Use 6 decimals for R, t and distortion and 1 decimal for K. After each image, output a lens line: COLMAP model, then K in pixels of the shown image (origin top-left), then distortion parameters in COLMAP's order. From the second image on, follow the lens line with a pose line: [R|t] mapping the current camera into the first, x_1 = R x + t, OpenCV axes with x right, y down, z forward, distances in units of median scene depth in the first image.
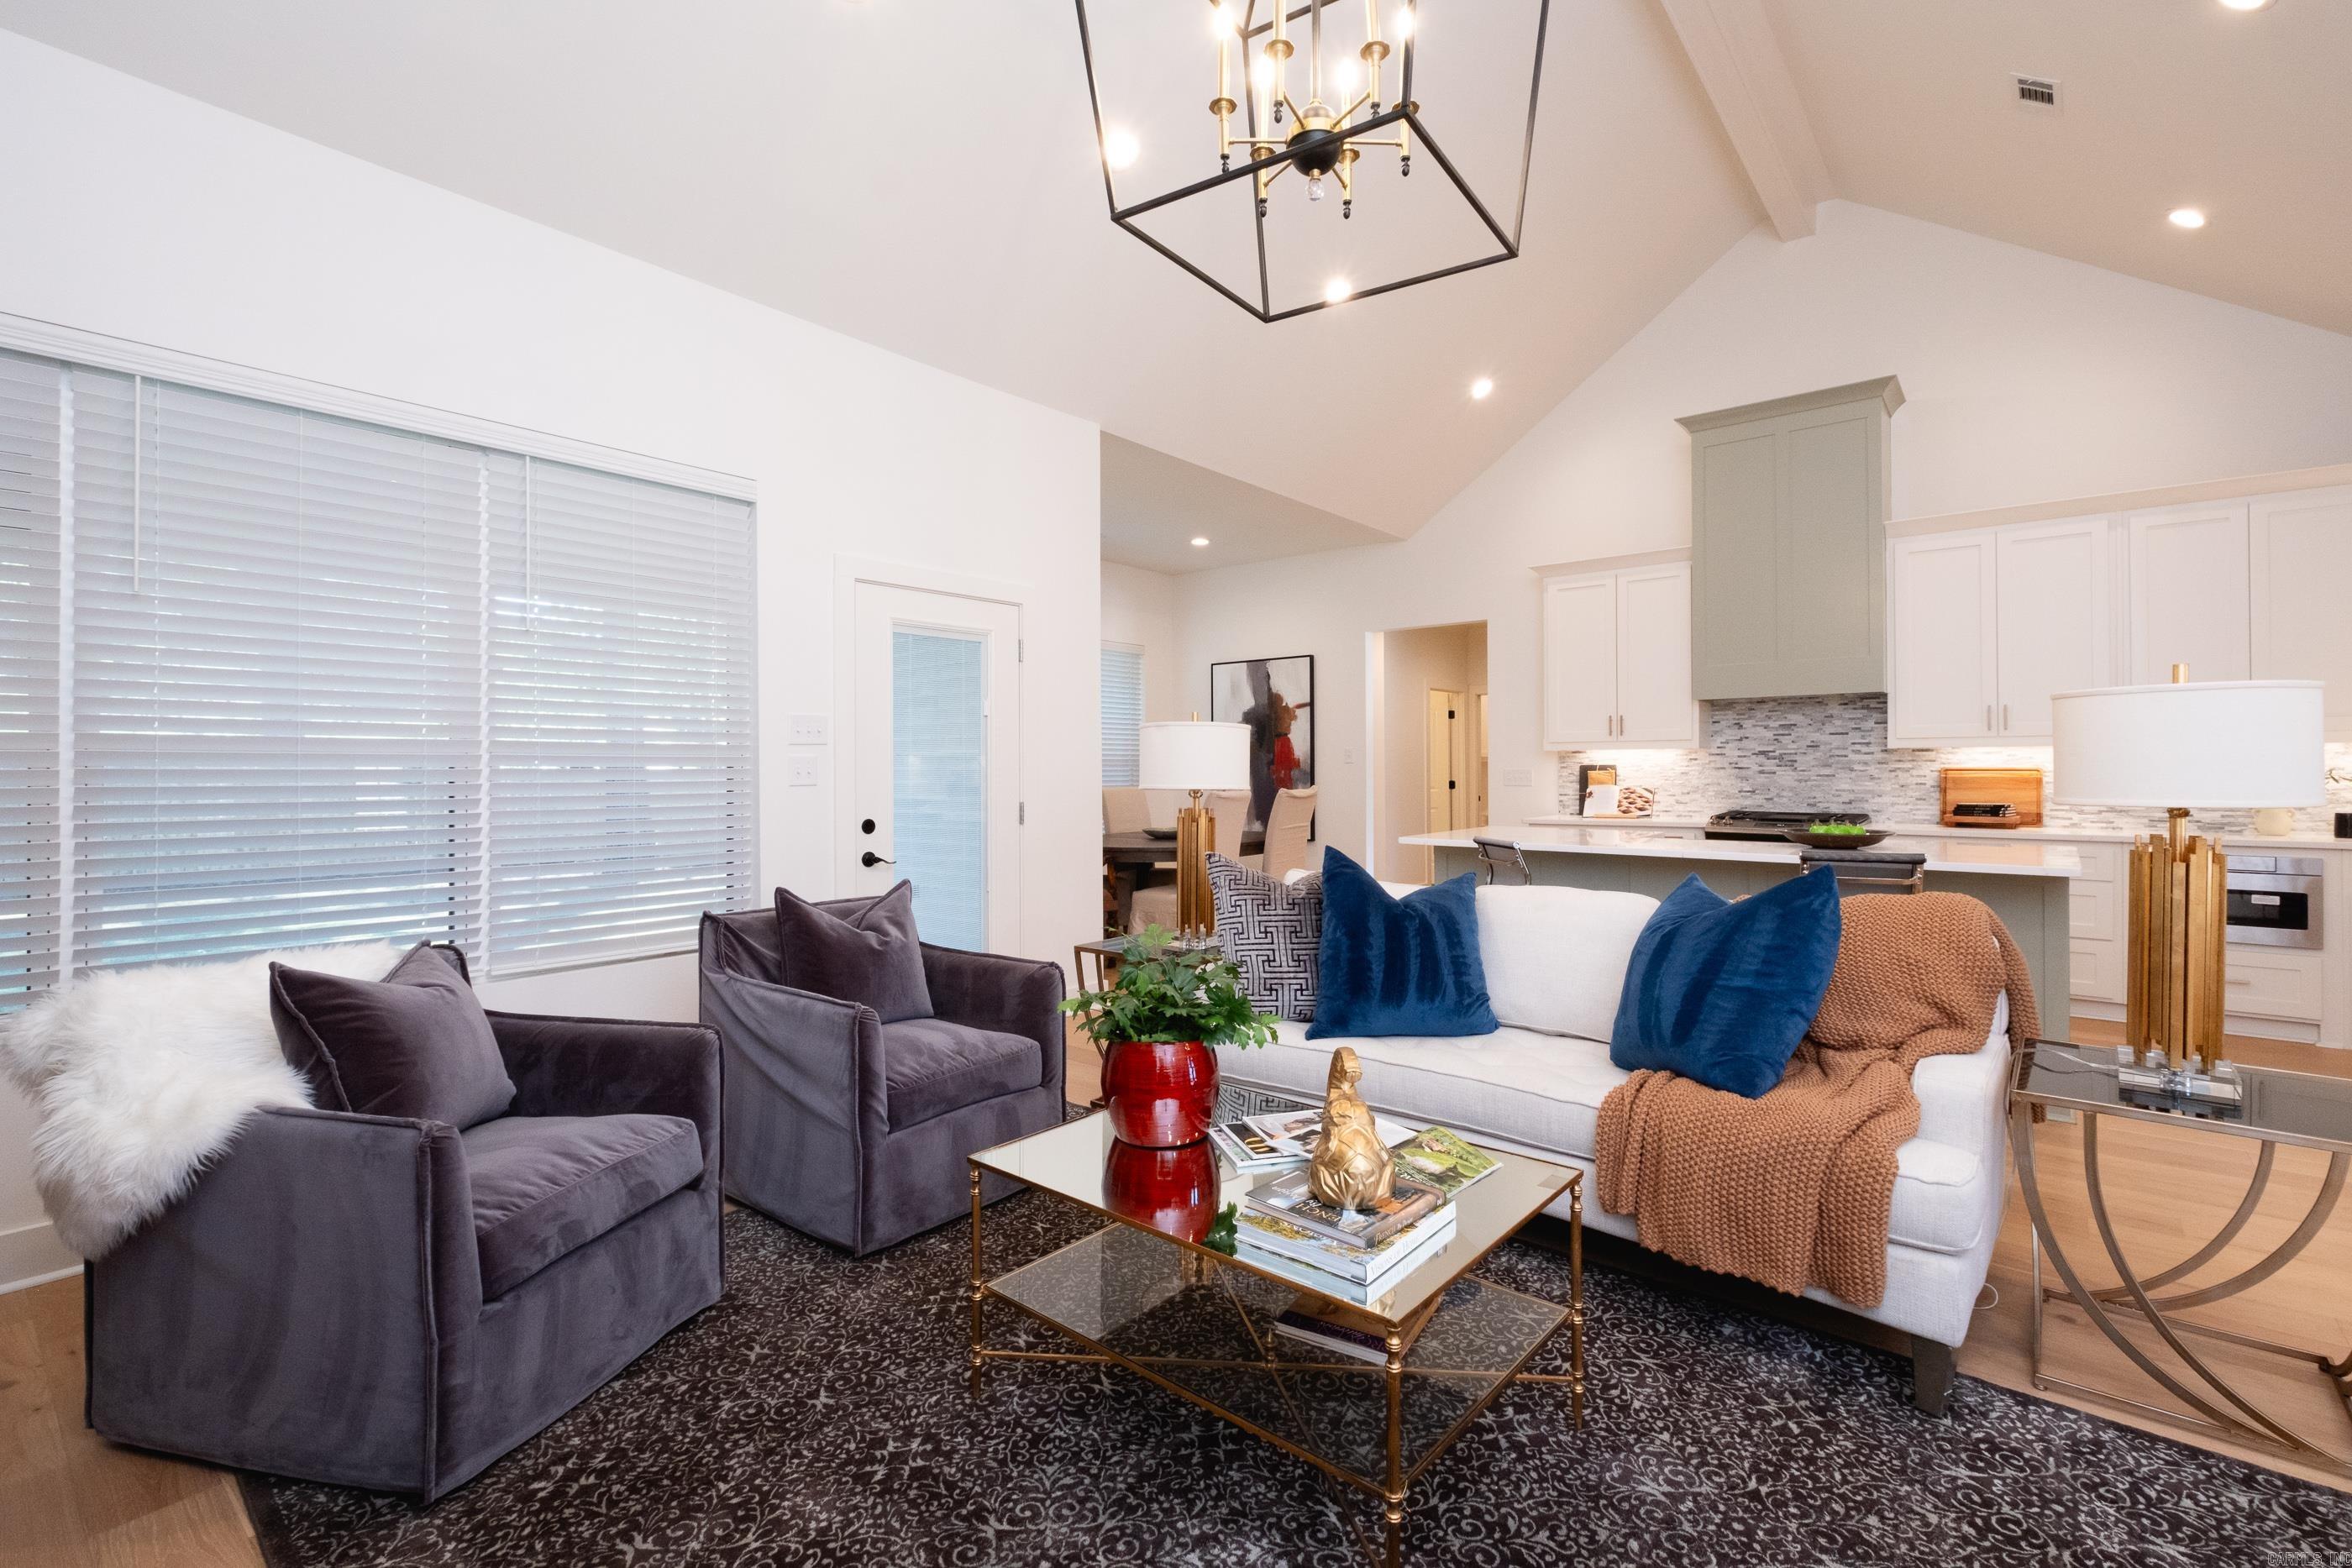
lens RADIAL K [[1038.7, 0, 1184.9], [0, 1038.7, 764.4], [0, 0, 1]] dist [0.001839, -0.000744]
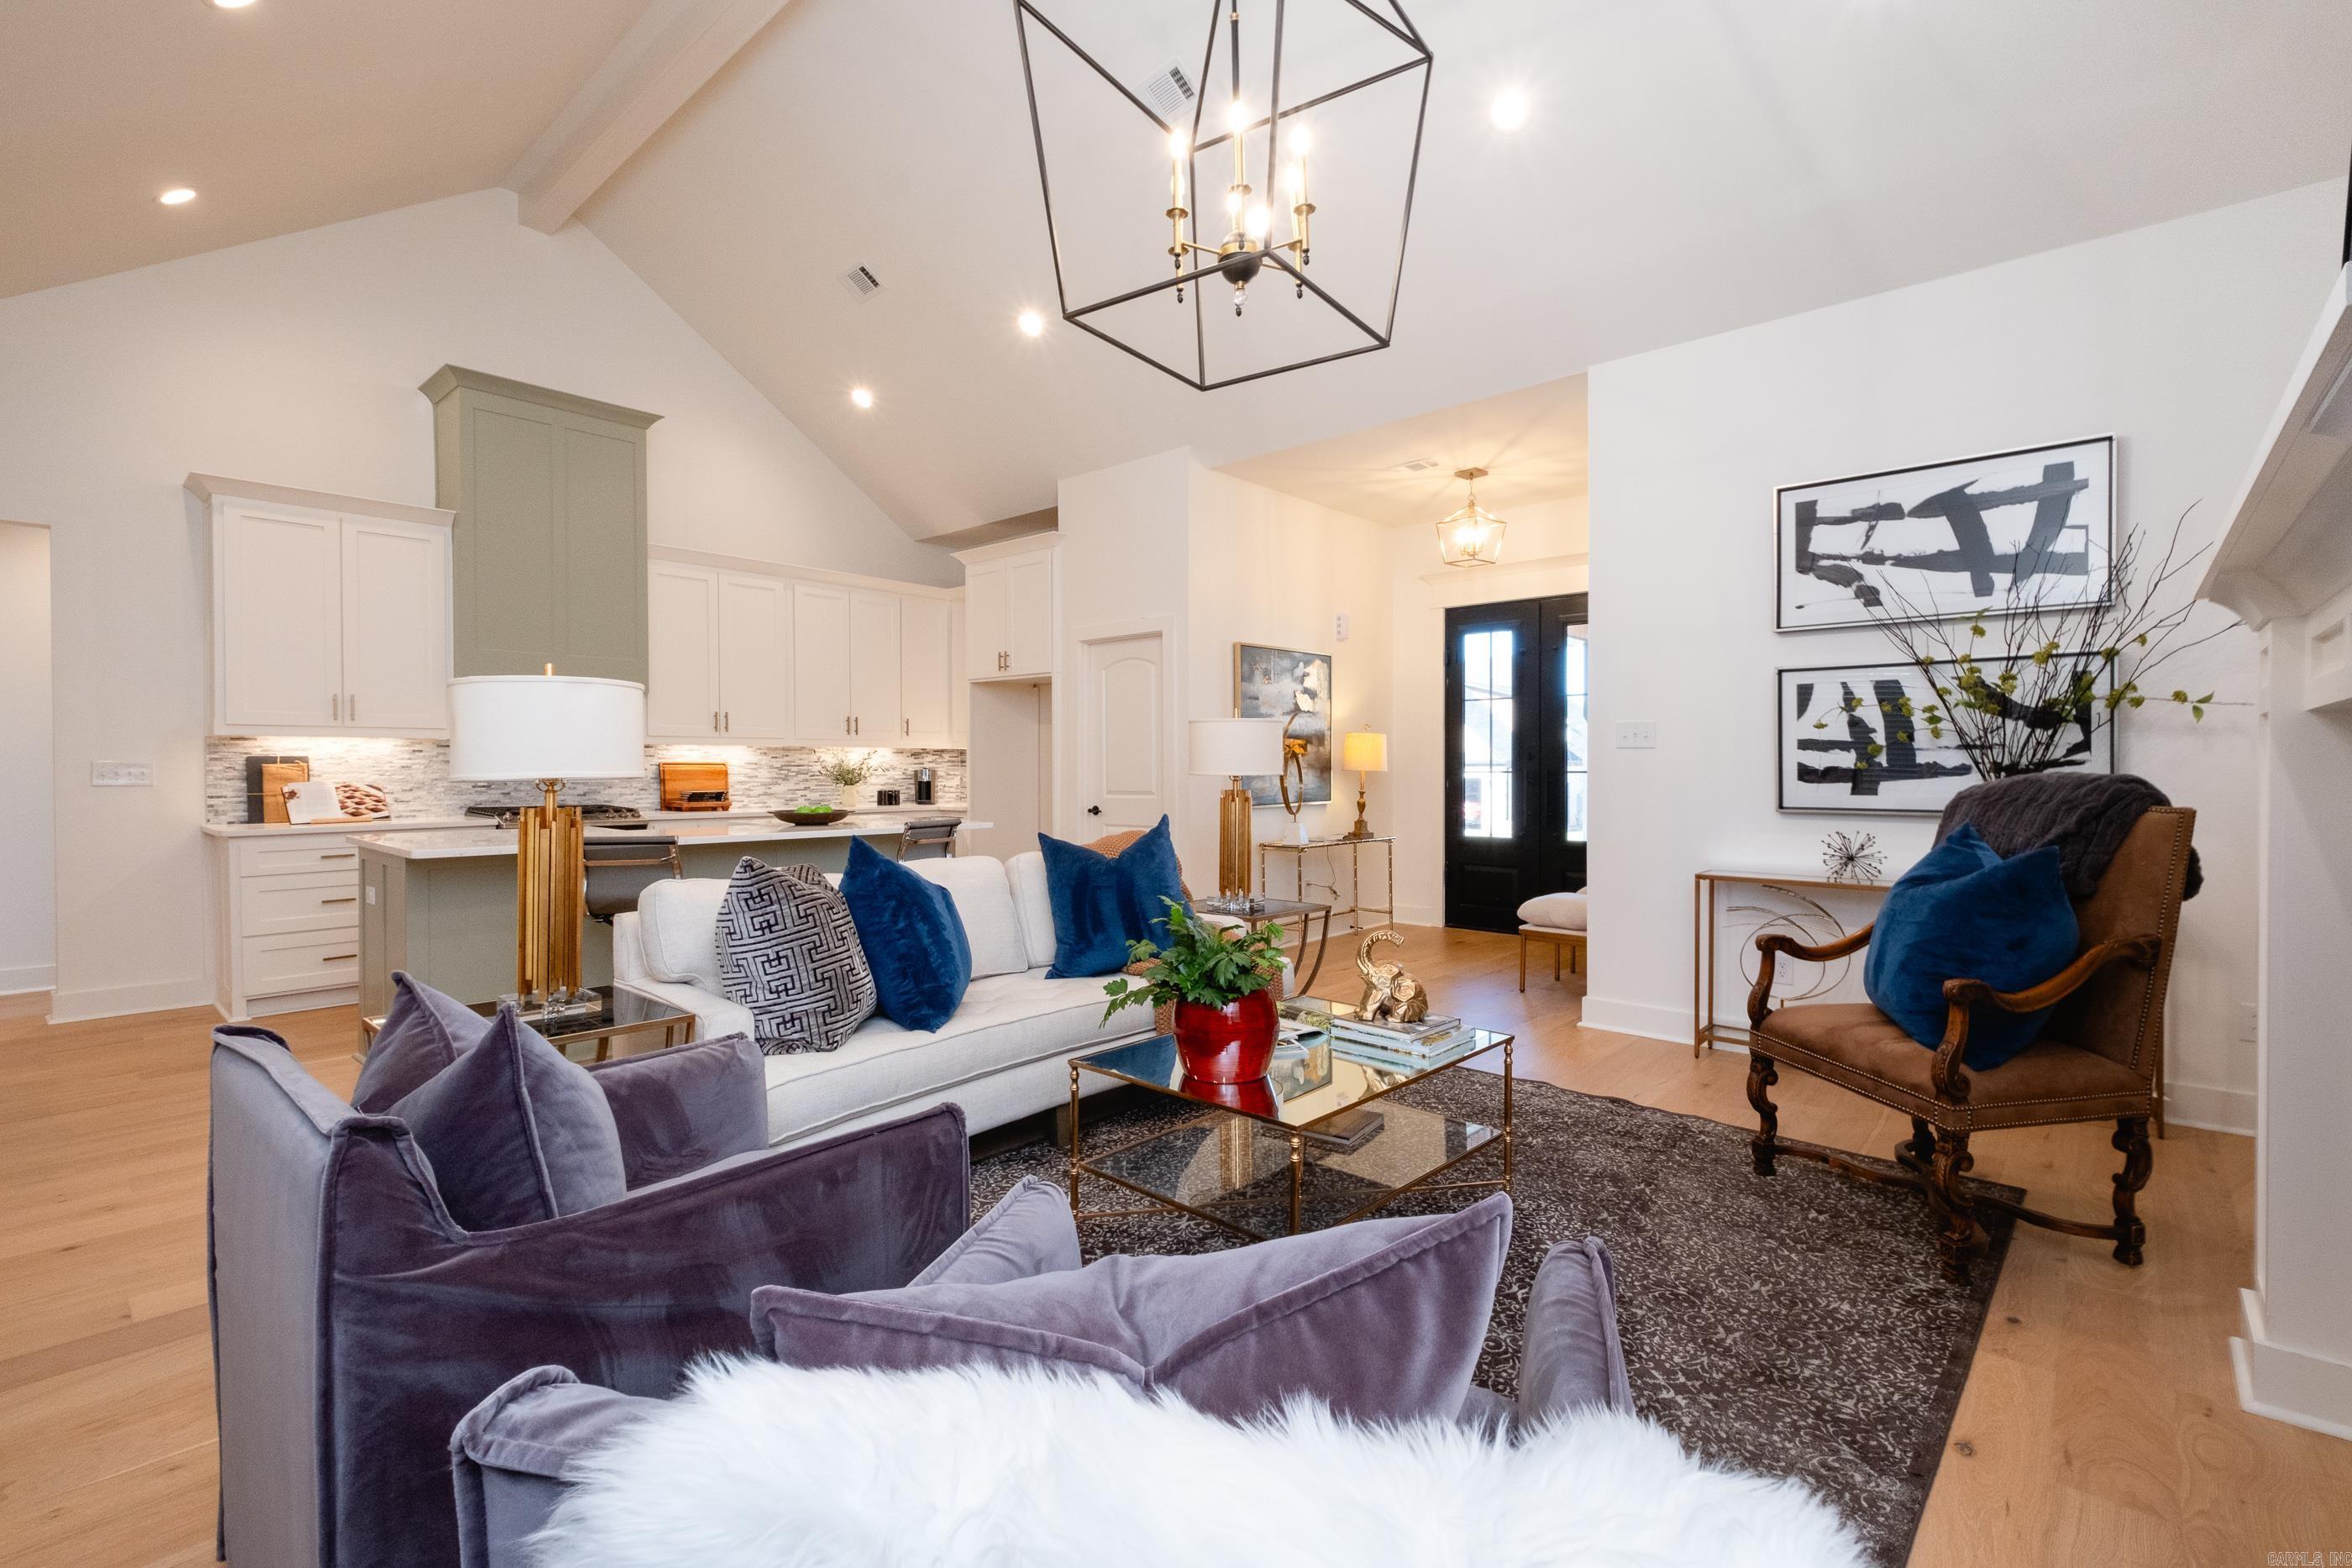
lens RADIAL K [[1038.7, 0, 1186.7], [0, 1038.7, 772.3], [0, 0, 1]] dist [0.001839, -0.000744]
pose [[0.035571, -0.001402, 0.999366, -0.400987], [-0.002382, 0.999996, 0.001488, 0.011181], [-0.999364, -0.002433, 0.035567, 0.358408]]
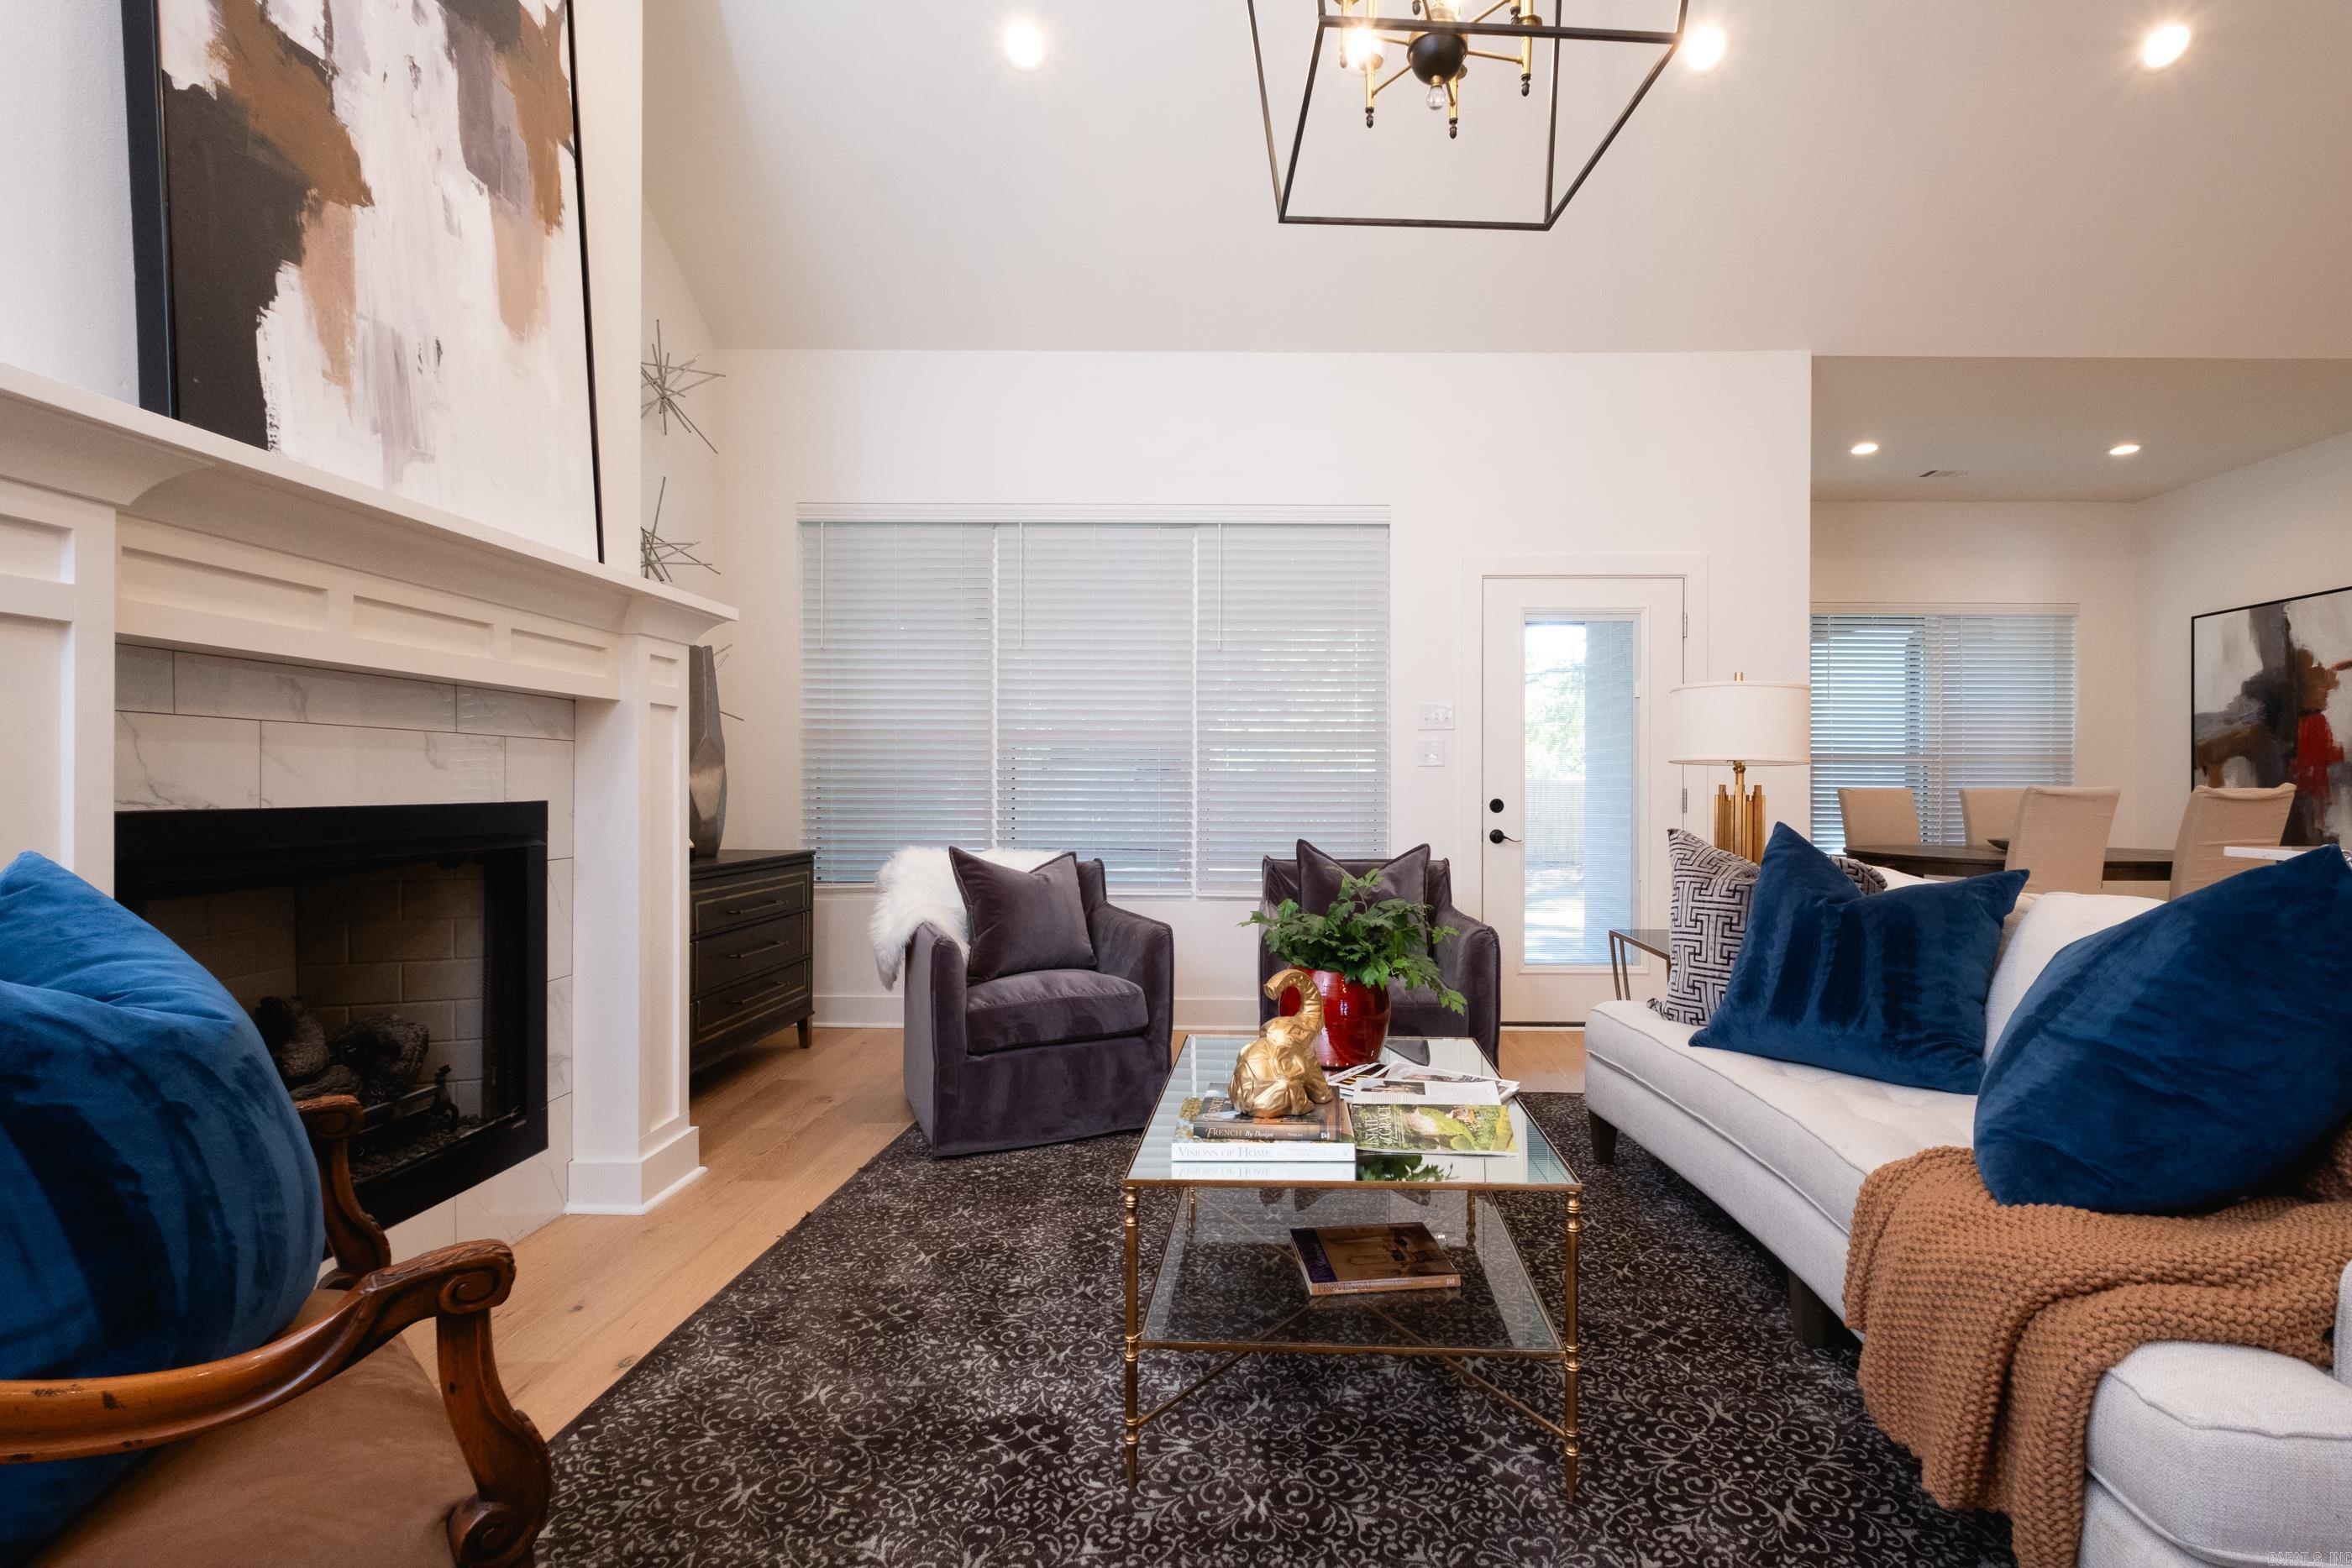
lens RADIAL K [[1038.7, 0, 1257.2], [0, 1038.7, 793.5], [0, 0, 1]] dist [0.001839, -0.000744]
pose [[0.628332, 0.010408, -0.777876, 0.270015], [-0.003346, 0.999937, 0.010676, 0.026379], [0.777938, -0.004105, 0.628327, 0.097825]]
